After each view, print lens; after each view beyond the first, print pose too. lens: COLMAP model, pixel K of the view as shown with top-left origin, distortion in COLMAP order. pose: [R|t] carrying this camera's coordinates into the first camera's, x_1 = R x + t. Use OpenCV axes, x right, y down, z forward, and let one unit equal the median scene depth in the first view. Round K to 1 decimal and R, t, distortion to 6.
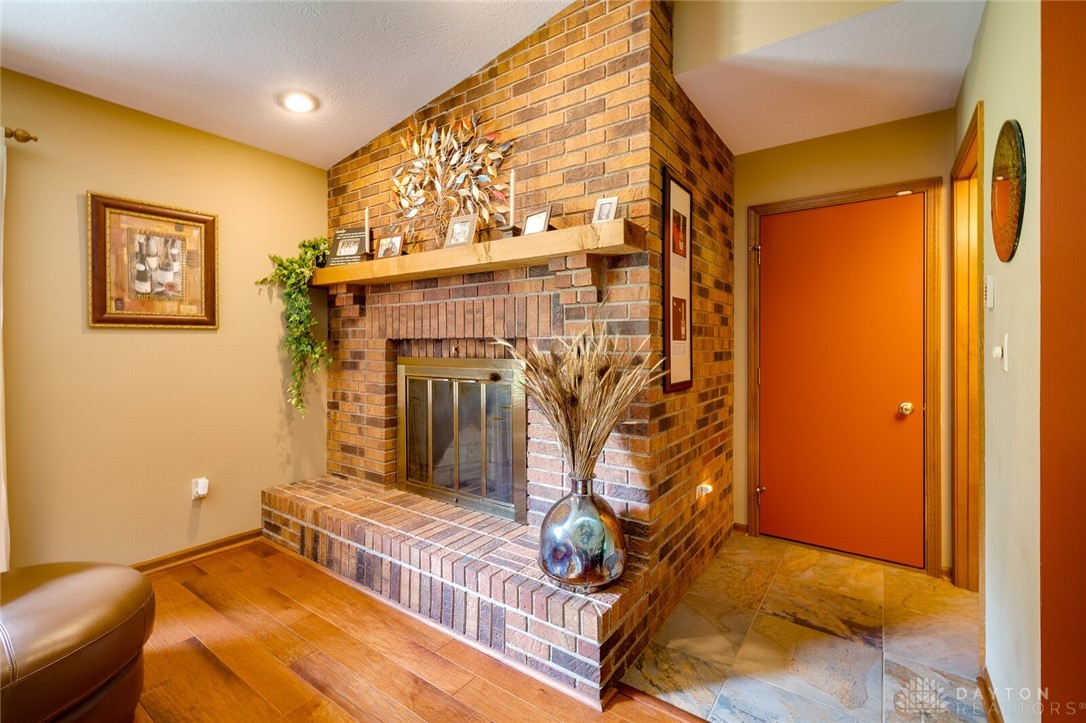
lens RADIAL K [[478.1, 0, 543.0], [0, 478.1, 361.5], [0, 0, 1]] dist [0.000651, -0.000021]
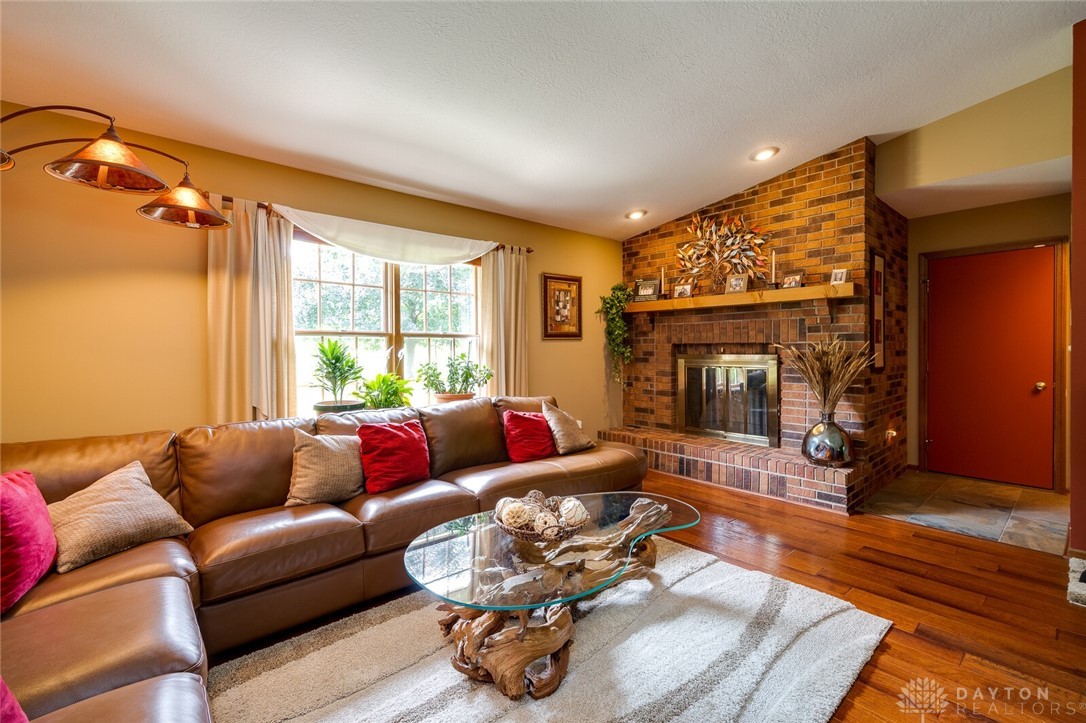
lens RADIAL K [[471.7, 0, 545.3], [0, 471.7, 364.6], [0, 0, 1]] dist [0.000638, -0.000030]
pose [[0.972607, 0.001855, -0.232449, -0.443165], [-0.001633, 0.999998, 0.001145, 0.029700], [0.232450, -0.000734, 0.972608, -0.859229]]
